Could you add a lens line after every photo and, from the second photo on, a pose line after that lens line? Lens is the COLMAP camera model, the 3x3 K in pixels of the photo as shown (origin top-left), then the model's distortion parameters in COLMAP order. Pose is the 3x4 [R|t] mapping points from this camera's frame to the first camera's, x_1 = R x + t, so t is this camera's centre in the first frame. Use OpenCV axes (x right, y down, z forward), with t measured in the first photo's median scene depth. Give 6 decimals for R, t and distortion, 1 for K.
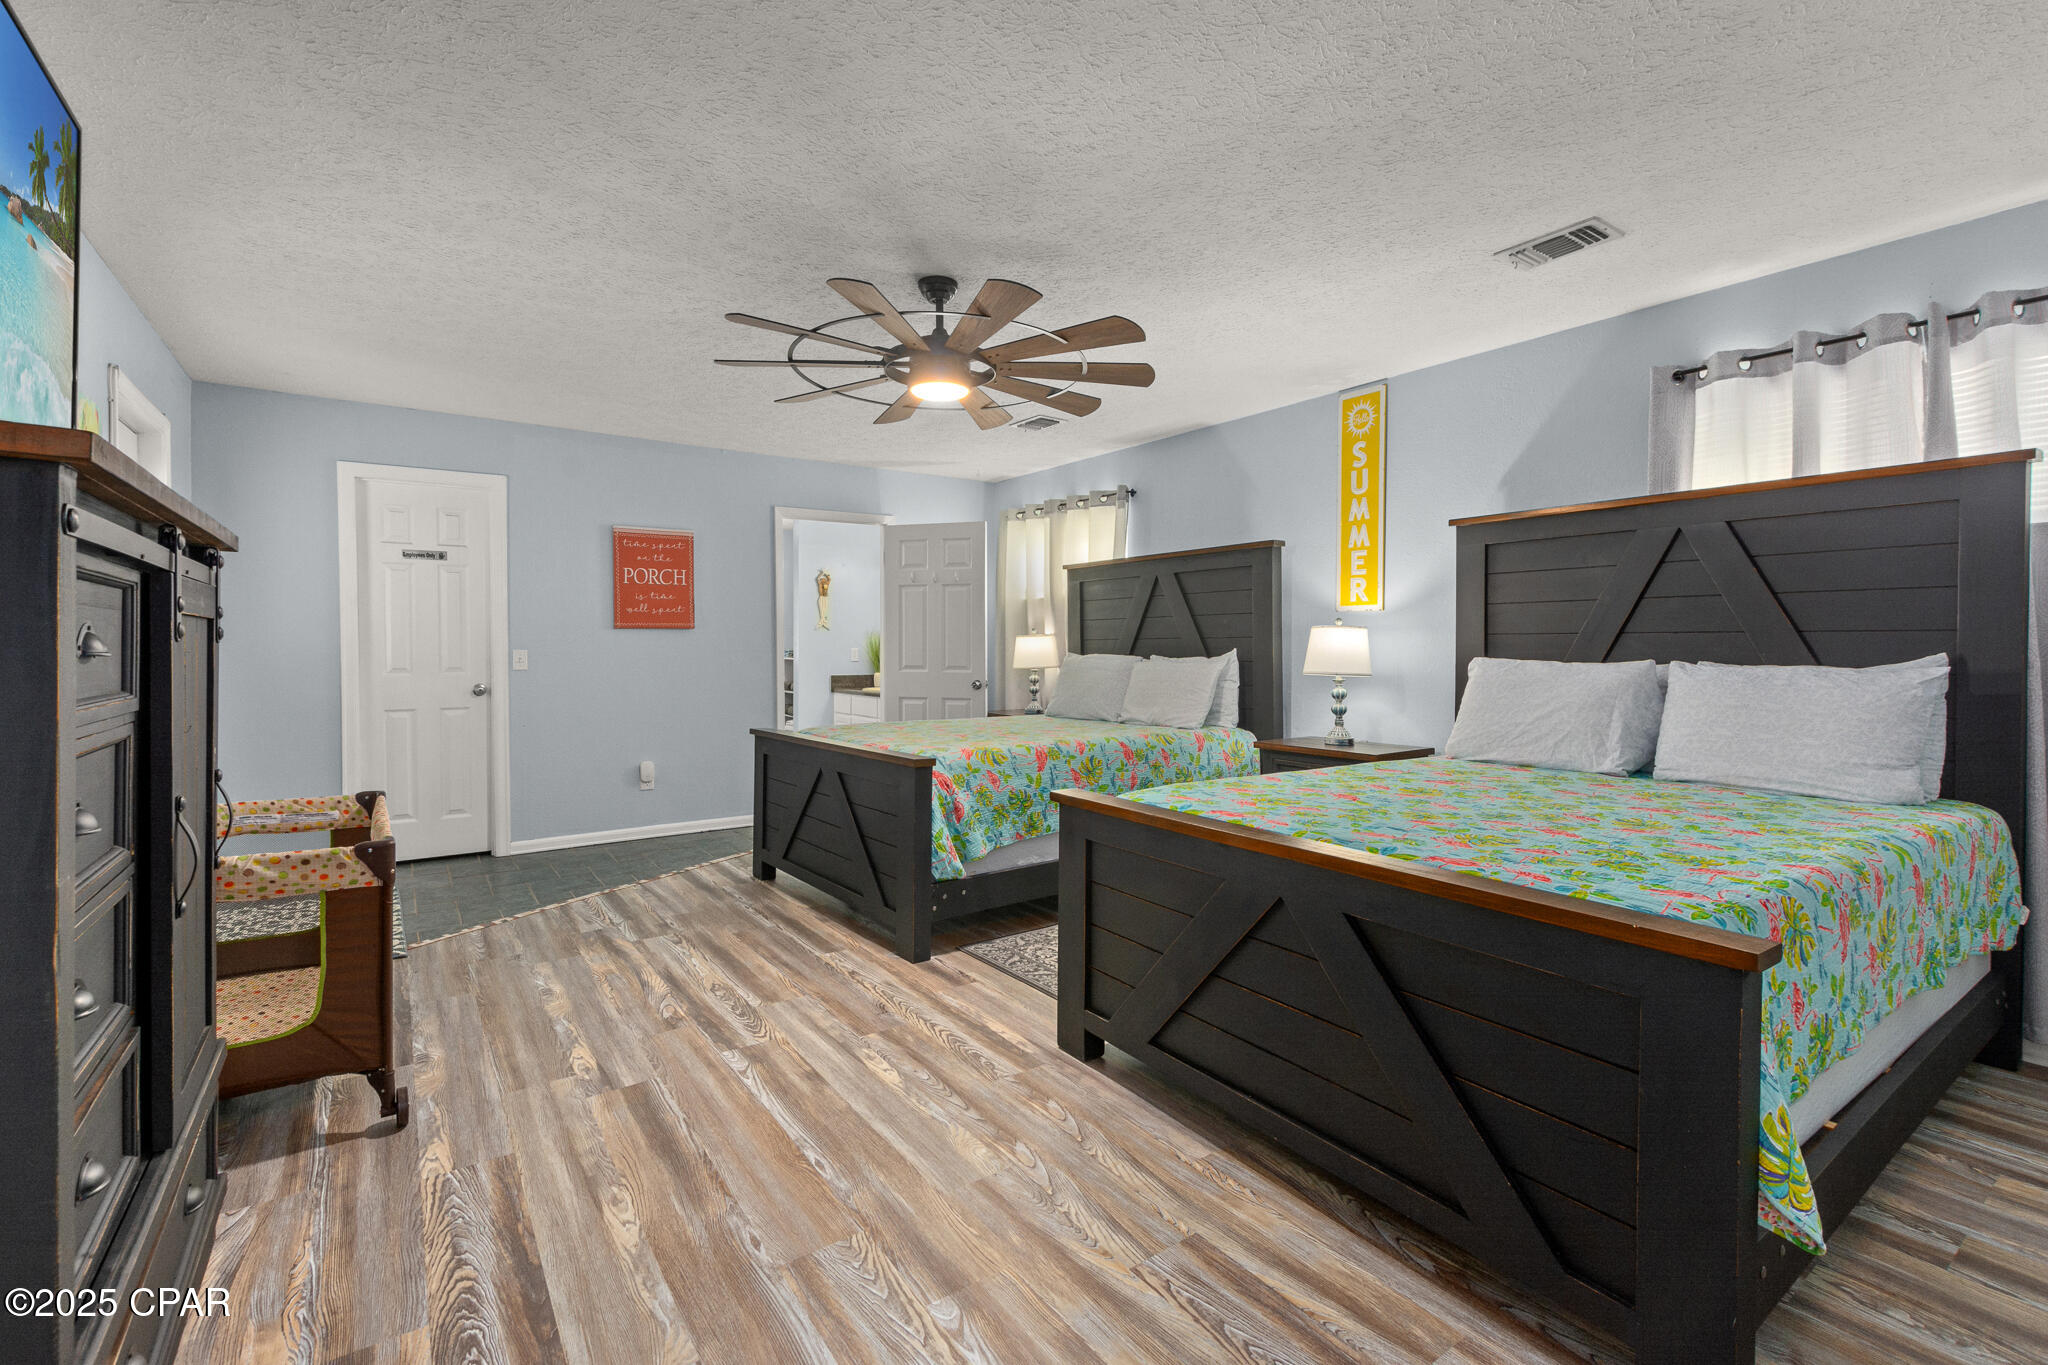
lens RADIAL K [[896.5, 0, 1032.4], [0, 896.5, 690.5], [0, 0, 1]] dist [0.005022, -0.000939]
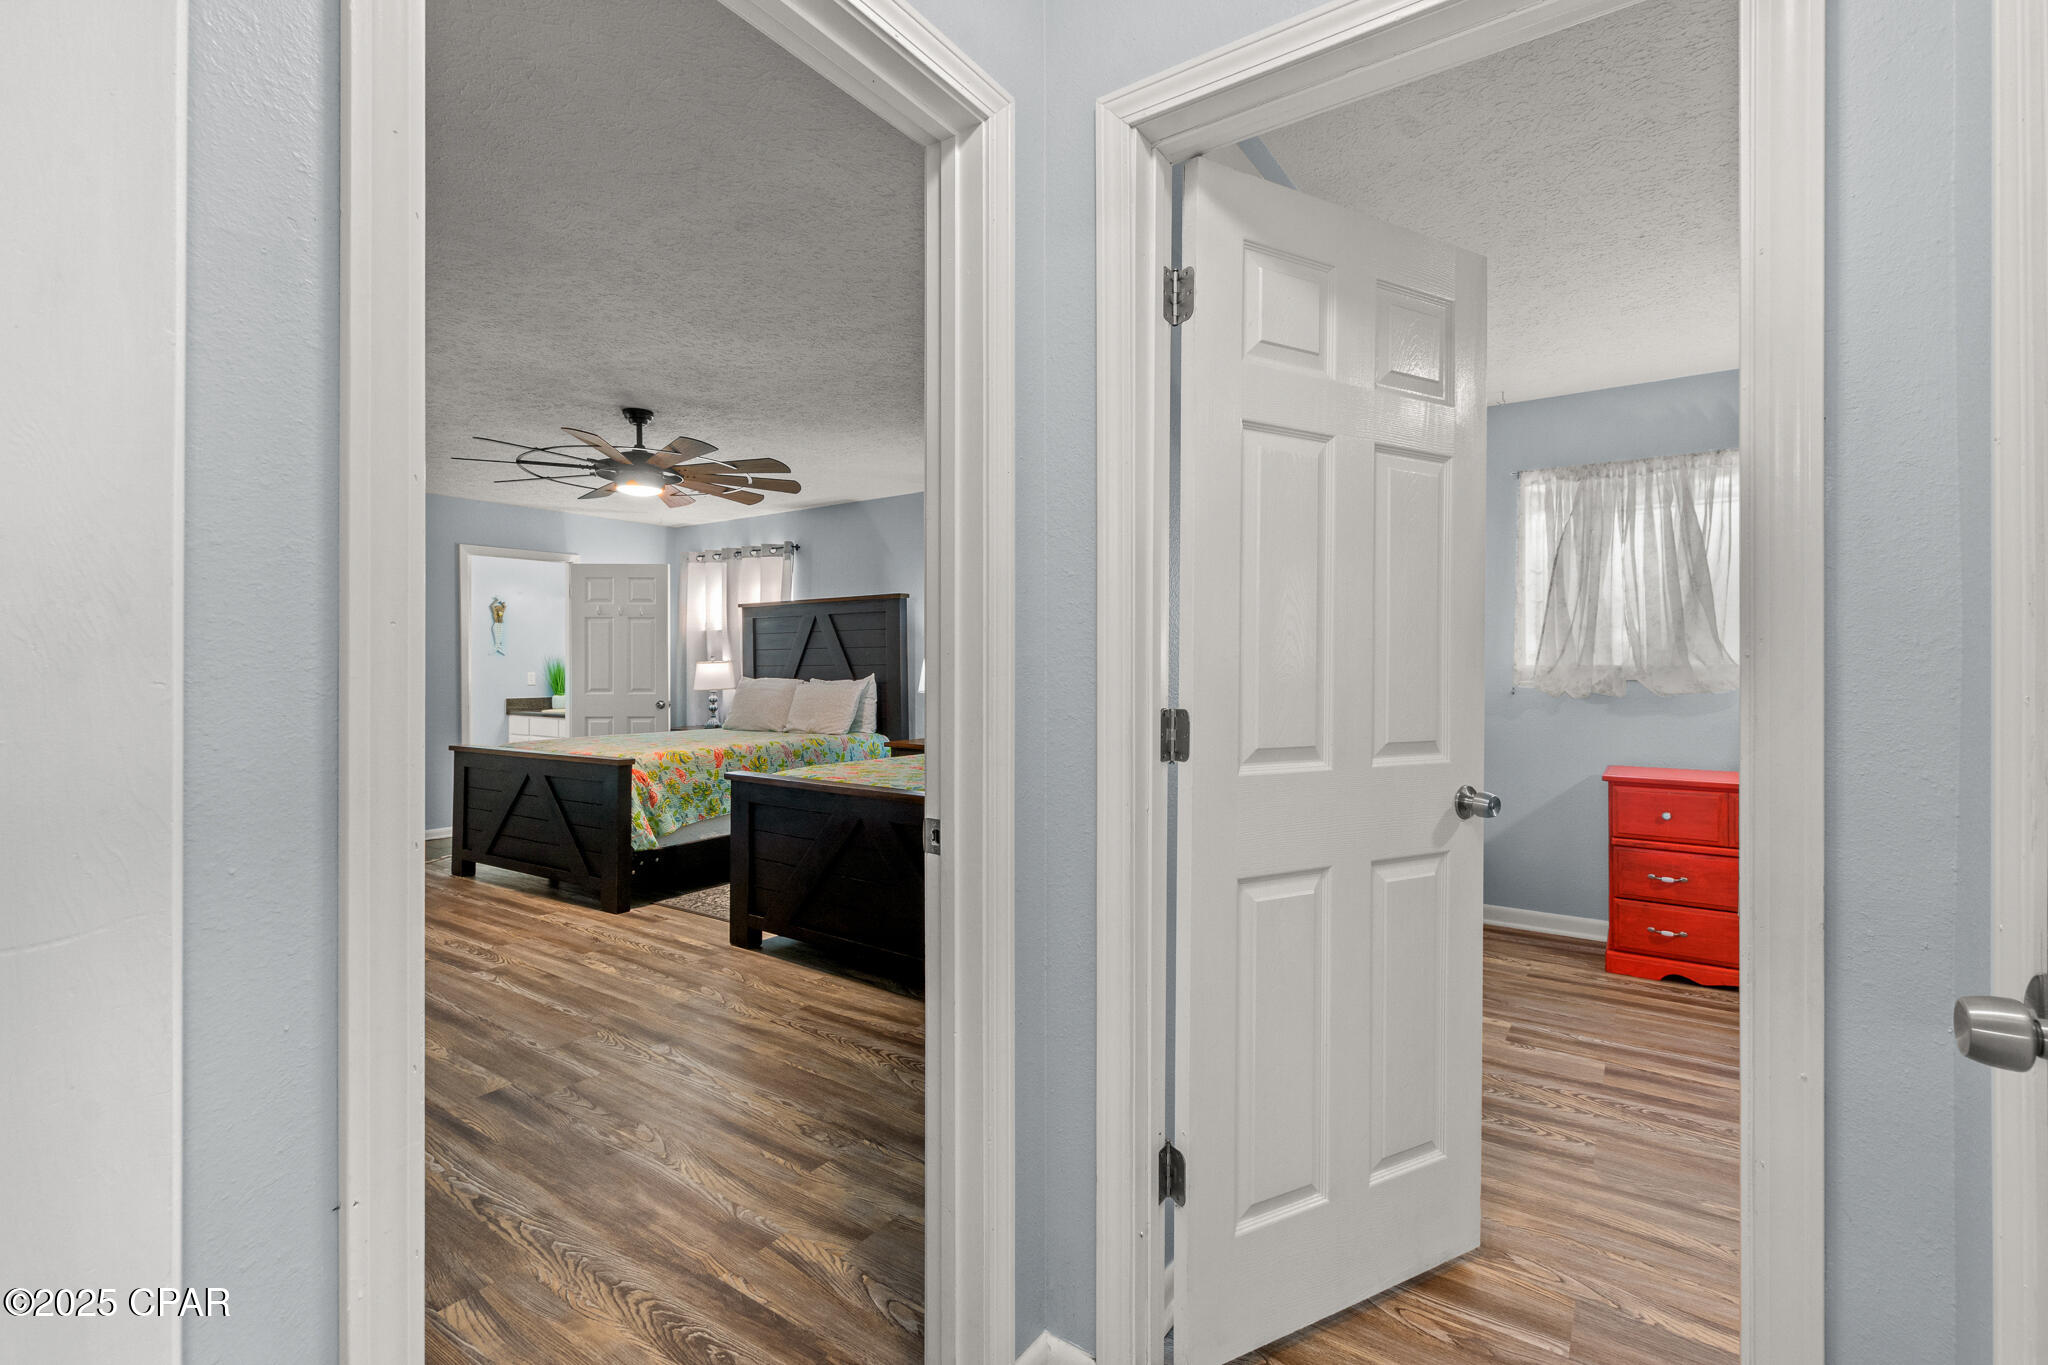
lens RADIAL K [[896.5, 0, 1037.5], [0, 896.5, 661.6], [0, 0, 1]] dist [0.005022, -0.000939]
pose [[0.939701, -0.000582, 0.341998, -0.000960], [0.018473, 0.998625, -0.049061, 0.007306], [-0.341499, 0.052420, 0.938419, -0.456004]]
